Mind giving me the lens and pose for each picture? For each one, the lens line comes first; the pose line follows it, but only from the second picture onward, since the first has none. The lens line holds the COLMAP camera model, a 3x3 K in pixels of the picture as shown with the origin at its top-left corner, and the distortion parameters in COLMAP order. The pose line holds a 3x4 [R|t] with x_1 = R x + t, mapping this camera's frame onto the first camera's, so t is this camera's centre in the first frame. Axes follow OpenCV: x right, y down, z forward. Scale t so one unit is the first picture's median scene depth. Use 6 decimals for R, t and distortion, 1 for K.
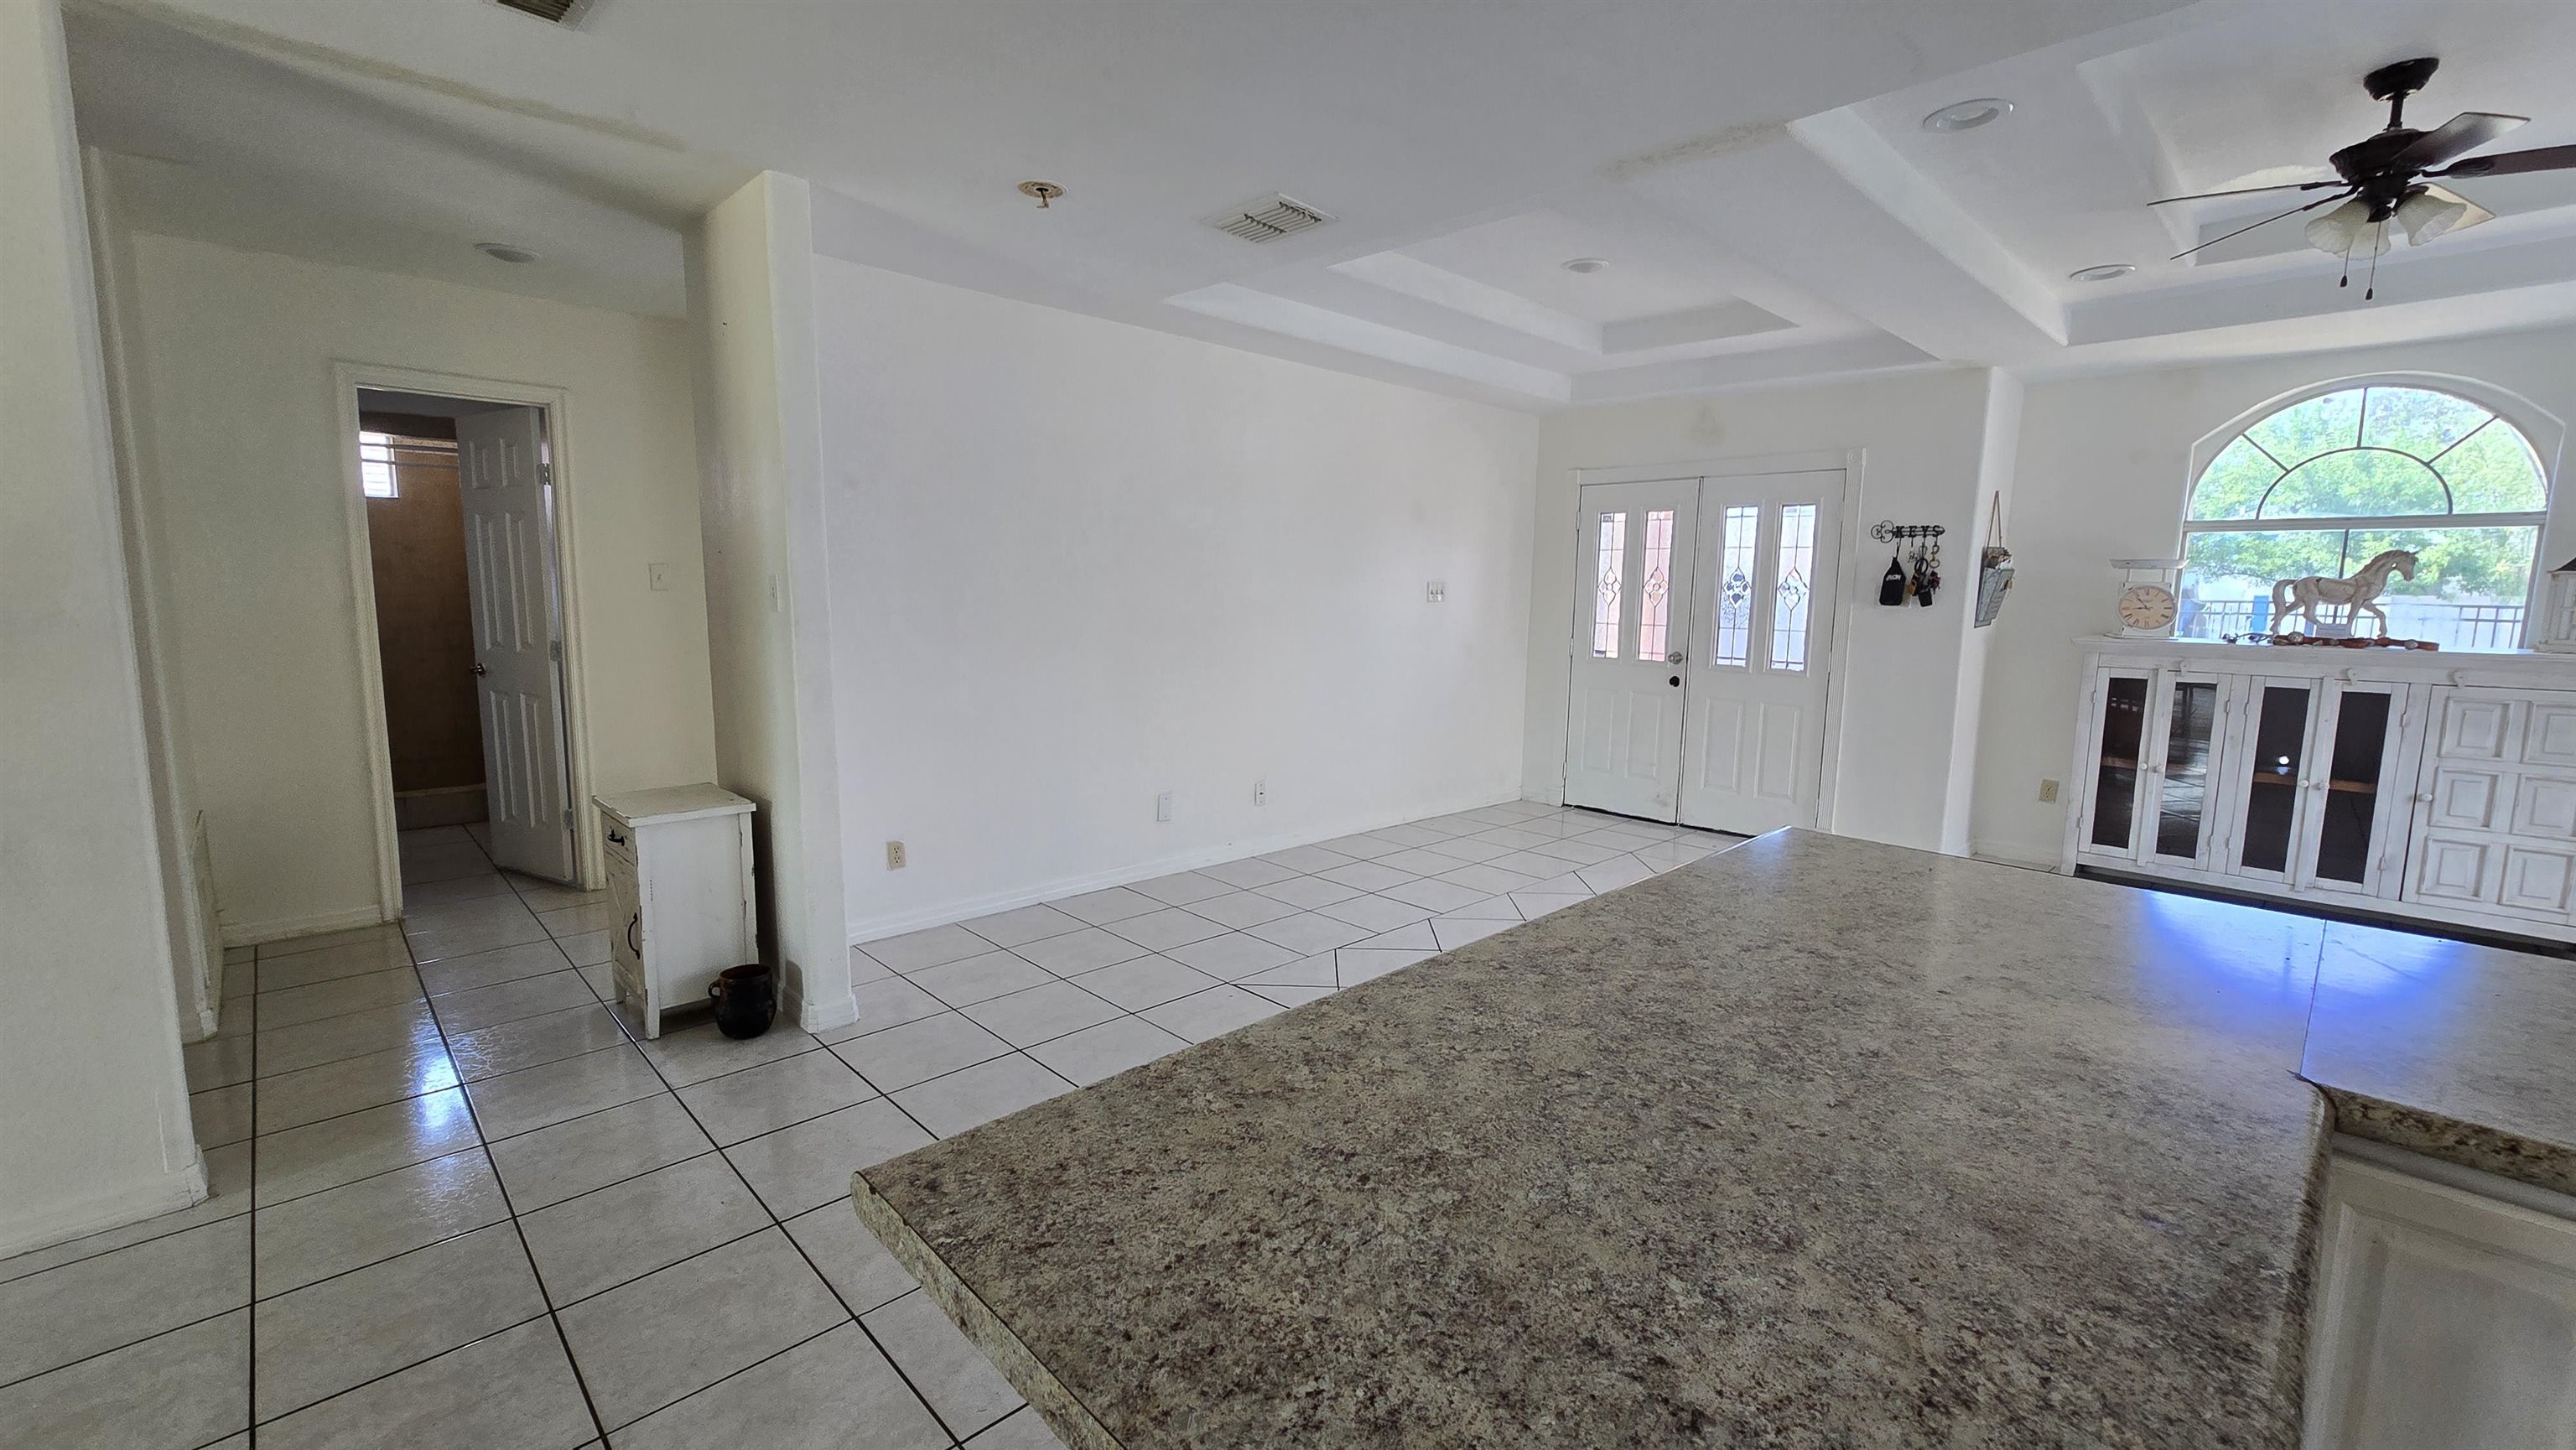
lens RADIAL K [[1054.0, 0, 1280.2], [0, 1054.0, 728.3], [0, 0, 1]] dist [-0.001277, -0.000148]
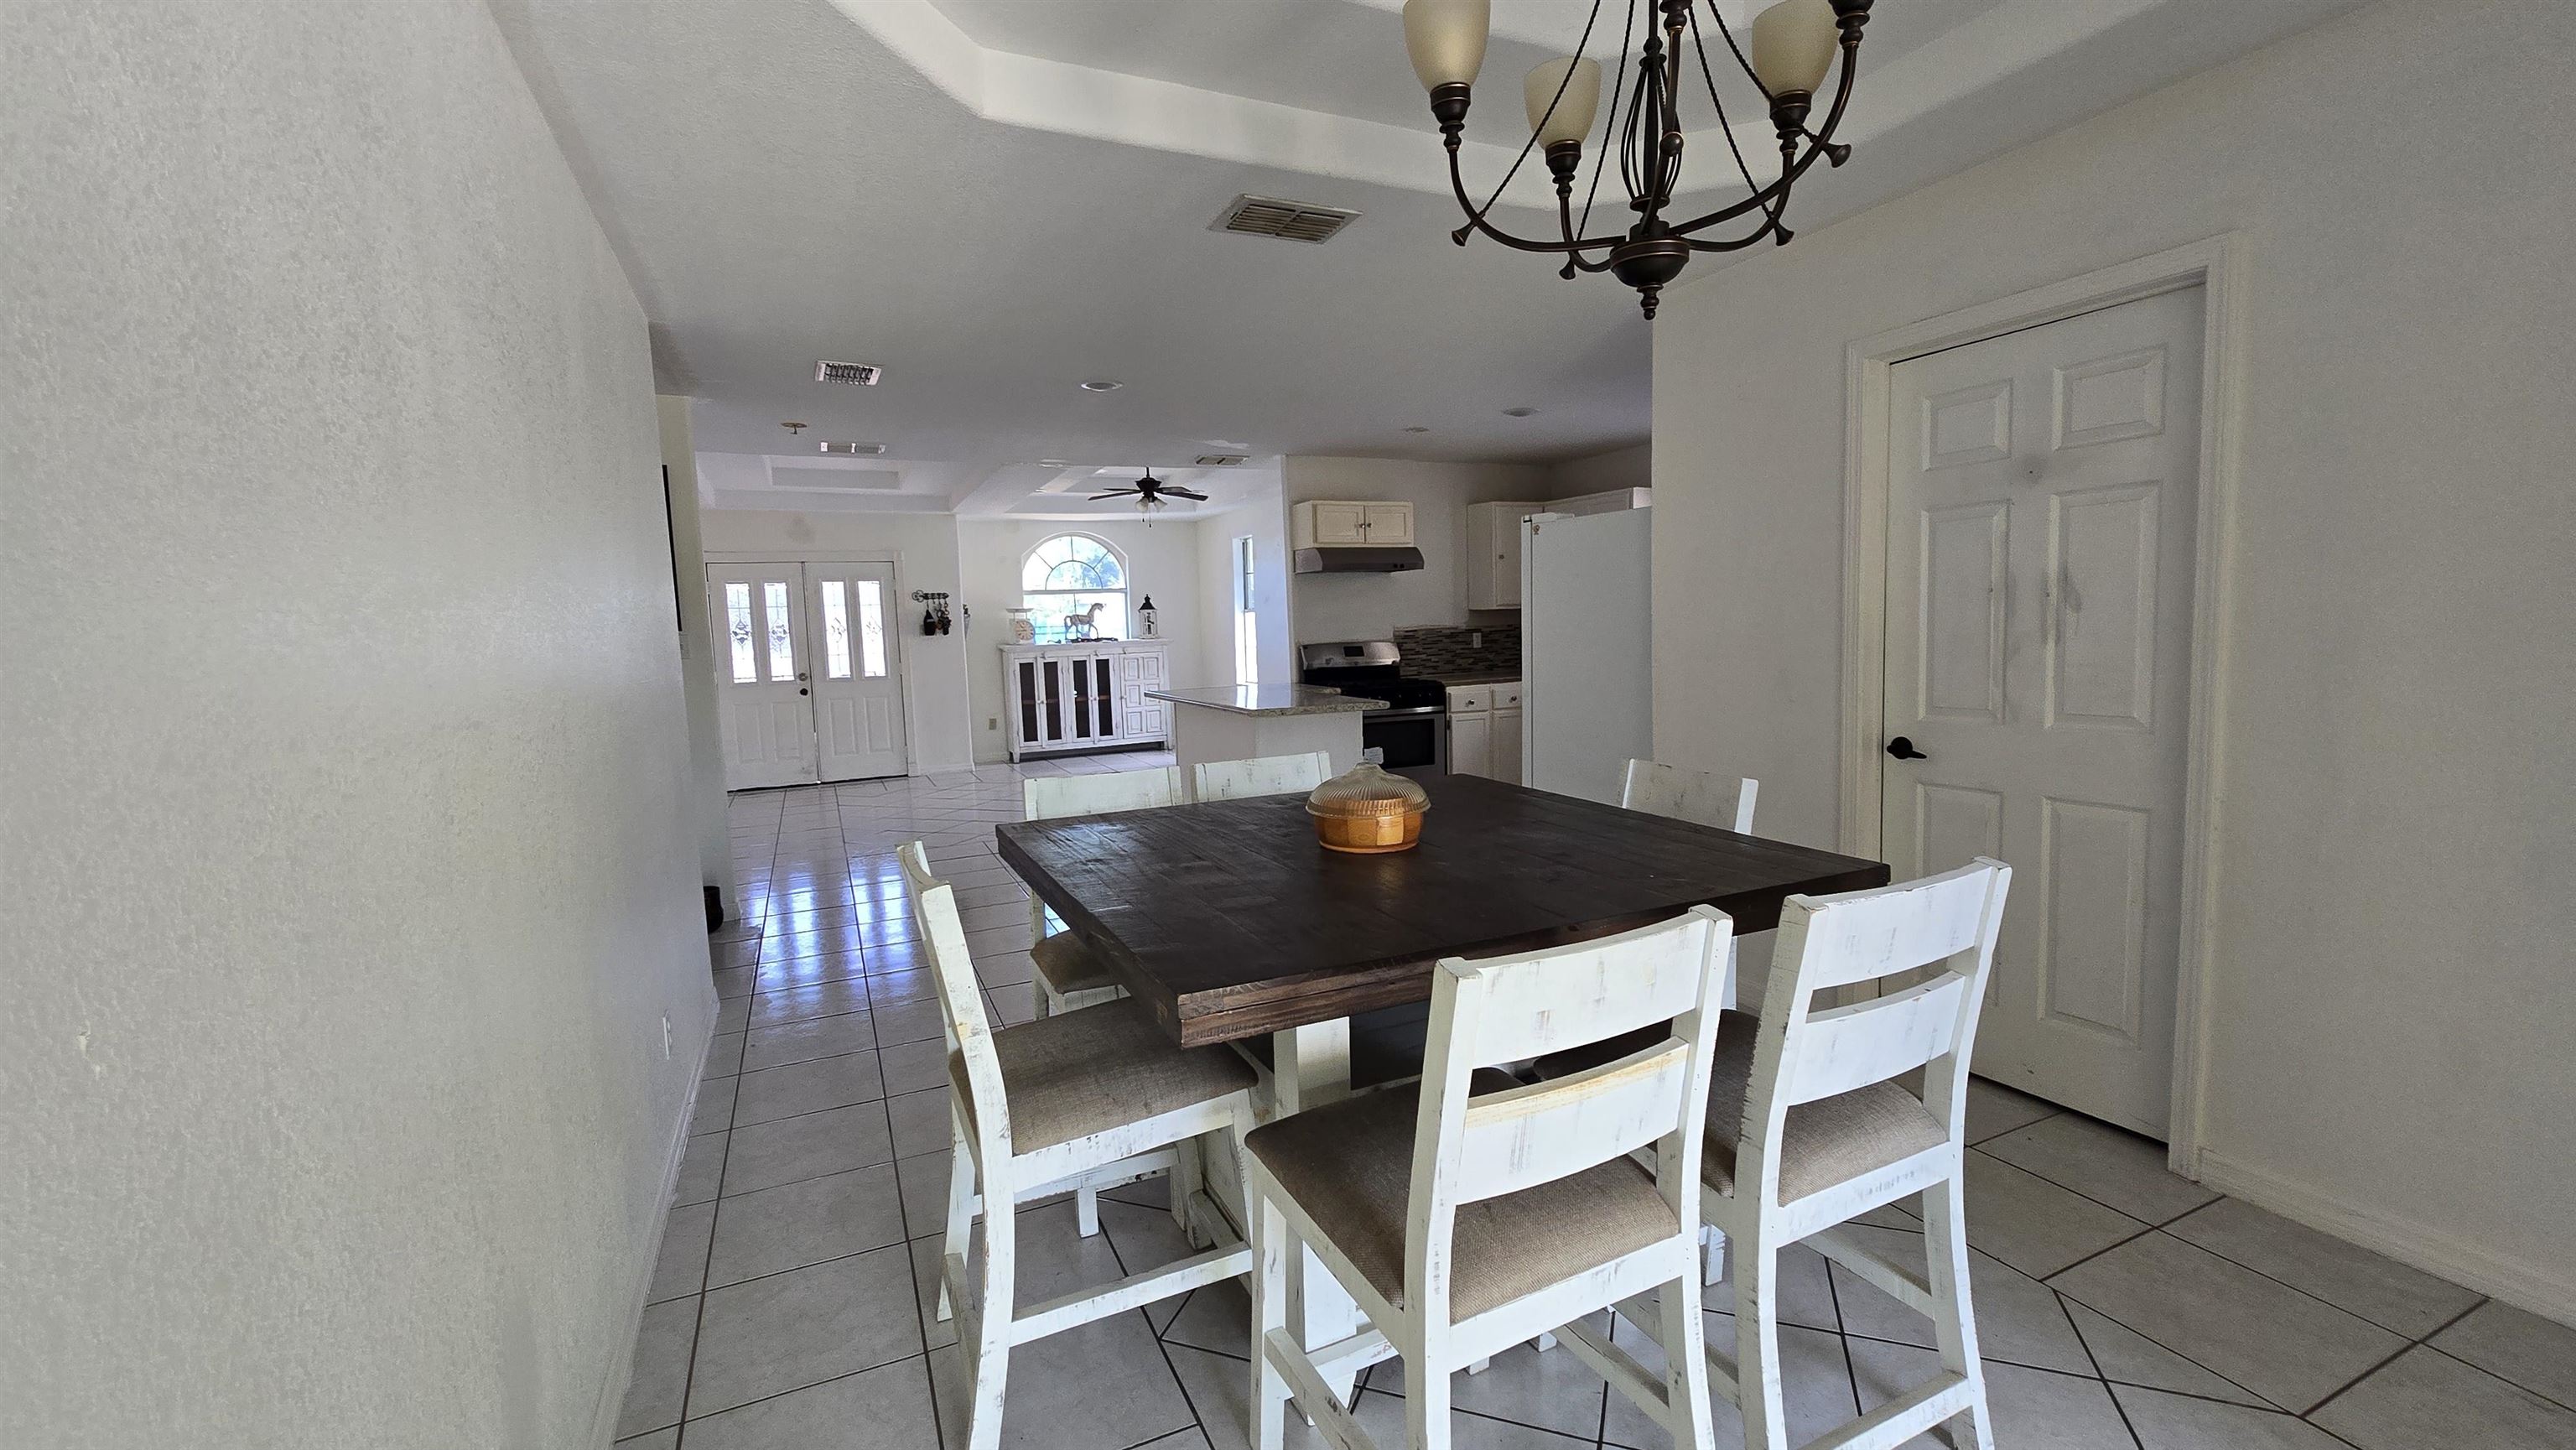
lens RADIAL K [[1054.0, 0, 1290.9], [0, 1054.0, 724.0], [0, 0, 1]] dist [-0.001277, -0.000148]
pose [[0.327572, -0.115922, 0.937688, -0.982101], [0.173004, 0.983025, 0.061089, 0.034871], [-0.928852, 0.142213, 0.342067, -0.212915]]
